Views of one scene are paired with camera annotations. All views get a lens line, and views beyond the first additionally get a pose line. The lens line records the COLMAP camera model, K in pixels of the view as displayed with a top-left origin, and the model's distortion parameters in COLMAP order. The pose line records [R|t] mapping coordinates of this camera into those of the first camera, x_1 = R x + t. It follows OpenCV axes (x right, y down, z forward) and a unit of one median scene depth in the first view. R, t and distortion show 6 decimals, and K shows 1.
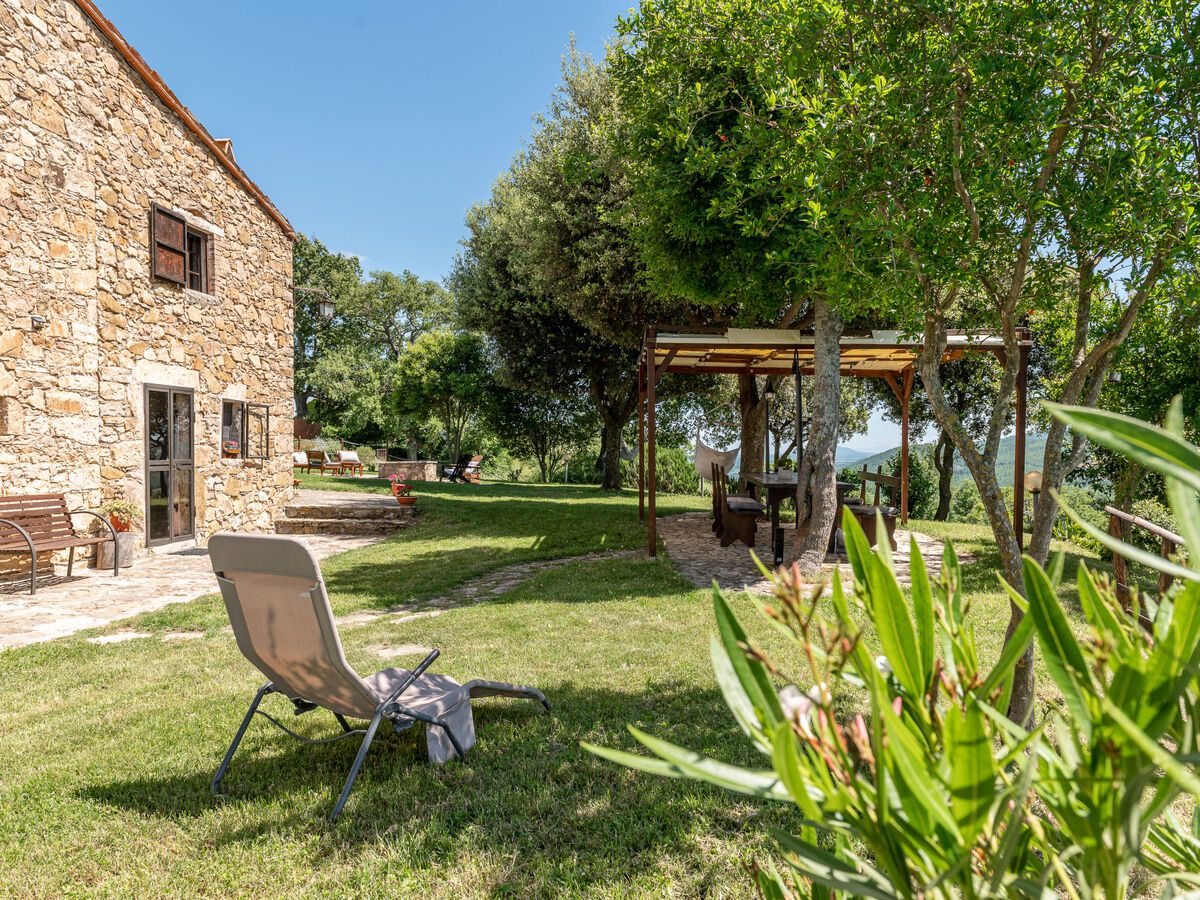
lens RADIAL K [[917.6, 0, 600.0], [0, 917.6, 450.0], [0, 0, 1]] dist [0.000417, -0.008429]
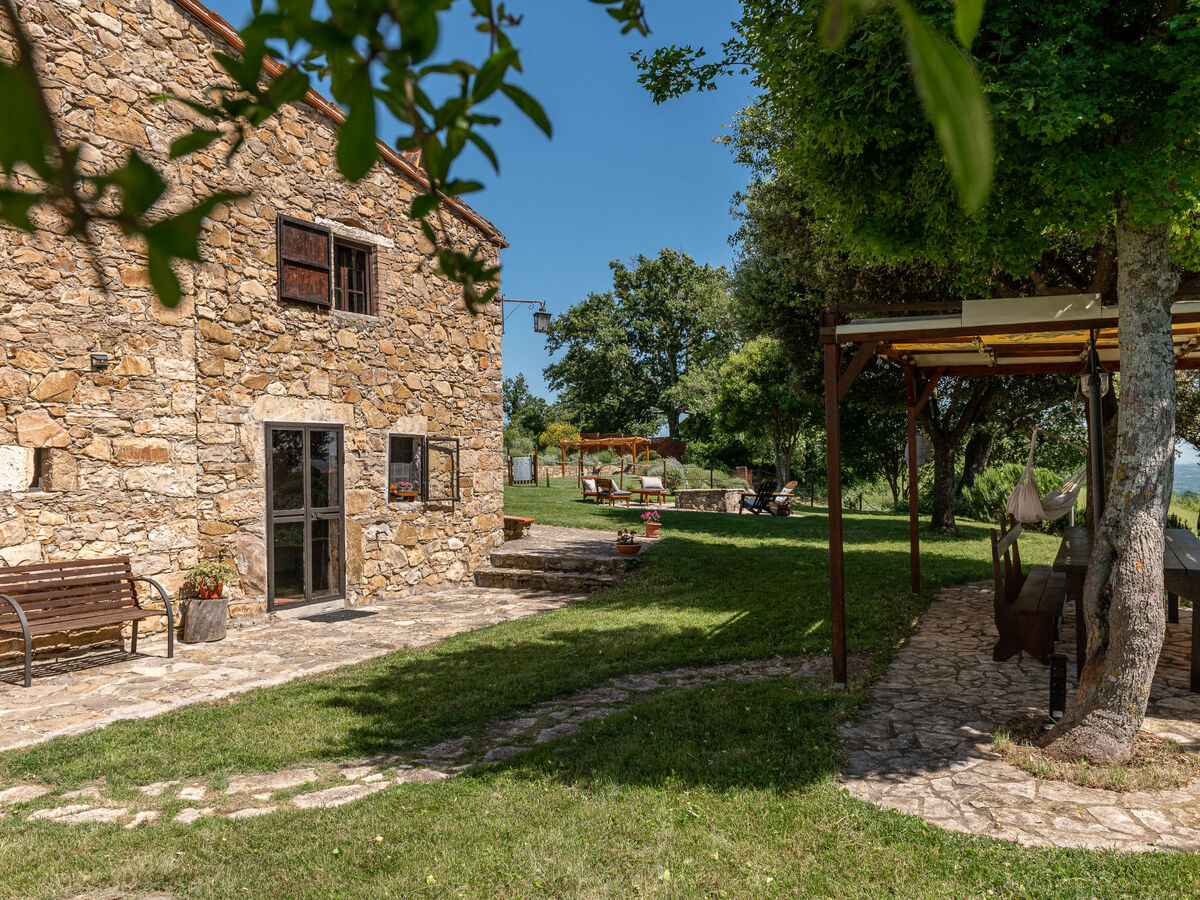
lens RADIAL K [[939.4, 0, 595.1], [0, 939.4, 448.1], [0, 0, 1]] dist [0.035454, -0.056682]
pose [[0.907623, -0.018254, -0.419390, 0.158716], [0.012187, 0.999779, -0.017140, -0.028728], [0.419610, 0.010446, 0.907644, 0.317909]]
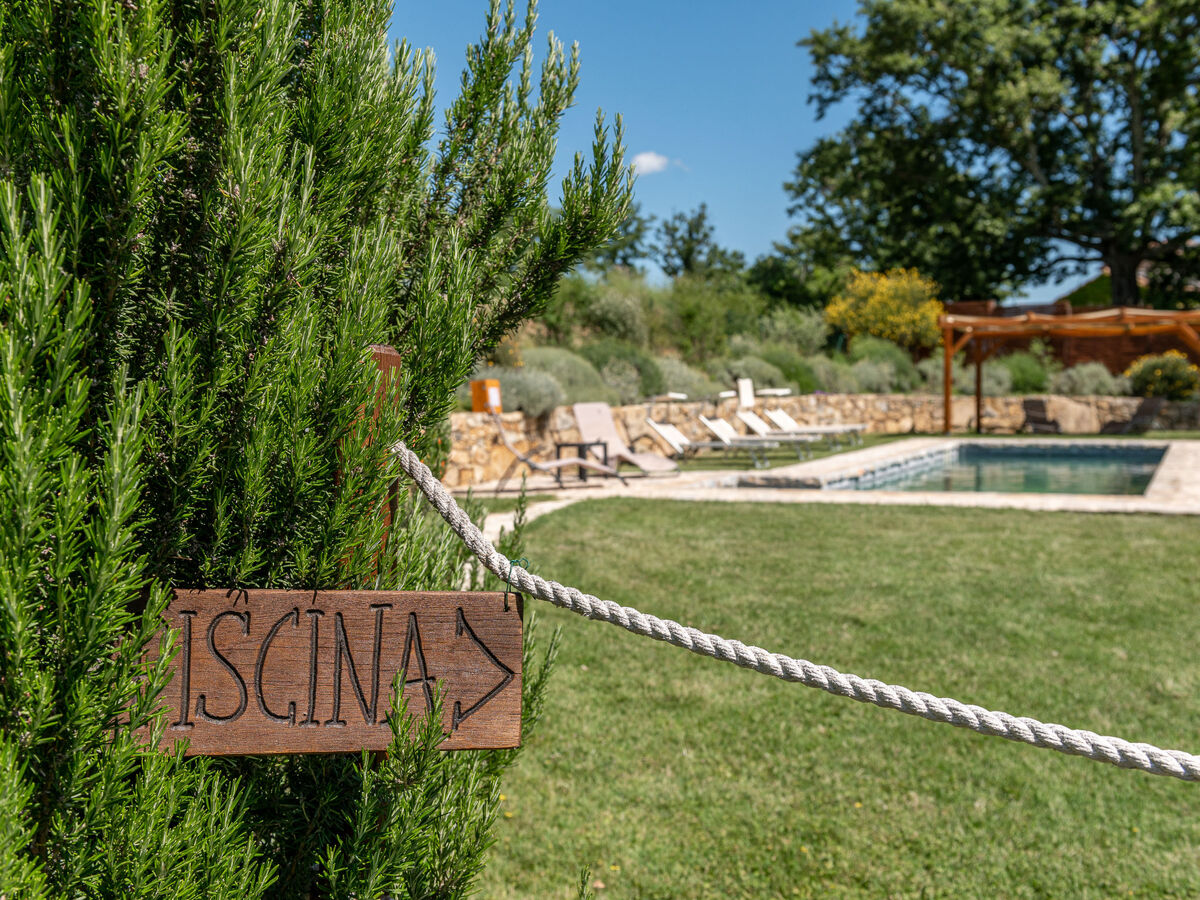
lens RADIAL K [[1303.8, 0, 600.0], [0, 1303.8, 450.0], [0, 0, 1]] dist [0.069694, -0.002568]
pose [[0.848543, 0.041219, -0.527518, -1.609500], [-0.008952, 0.997937, 0.063577, -0.076746], [0.529050, -0.049225, 0.847161, 2.901748]]
